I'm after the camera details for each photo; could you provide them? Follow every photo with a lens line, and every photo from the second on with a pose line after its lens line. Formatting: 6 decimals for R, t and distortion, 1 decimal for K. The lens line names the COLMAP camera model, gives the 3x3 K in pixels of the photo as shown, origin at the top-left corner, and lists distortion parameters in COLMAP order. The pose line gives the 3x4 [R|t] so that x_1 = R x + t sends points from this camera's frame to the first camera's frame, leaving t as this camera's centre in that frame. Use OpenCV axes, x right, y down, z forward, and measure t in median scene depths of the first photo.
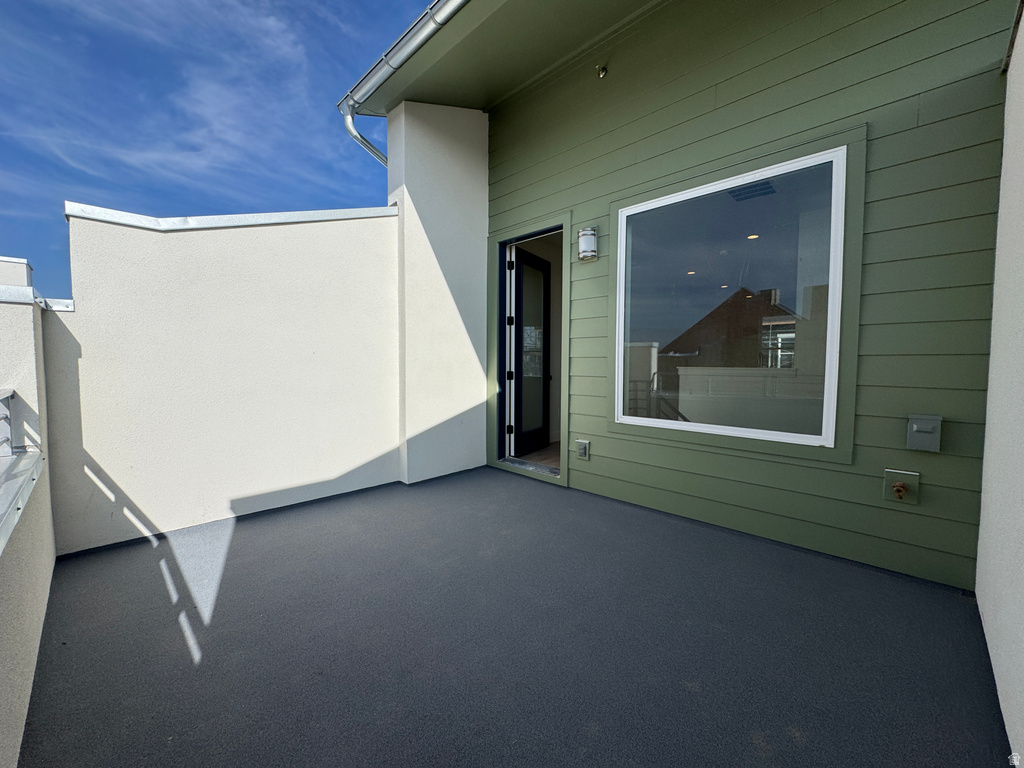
lens RADIAL K [[414.9, 0, 510.2], [0, 414.9, 383.3], [0, 0, 1]] dist [-0.000047, -0.000018]
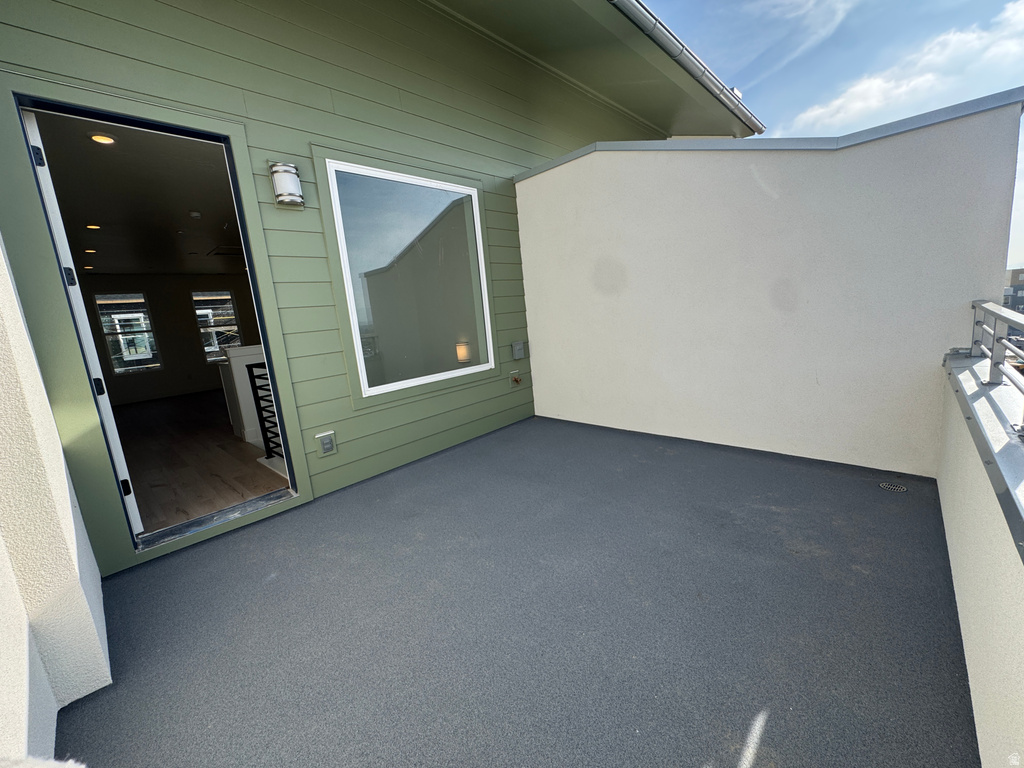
lens RADIAL K [[414.9, 0, 510.2], [0, 414.9, 383.3], [0, 0, 1]] dist [-0.000047, -0.000018]
pose [[-0.026958, -0.173596, 0.984448, -0.658776], [0.139100, 0.974574, 0.175664, -0.054601], [-0.989911, 0.141672, -0.002126, 0.655022]]
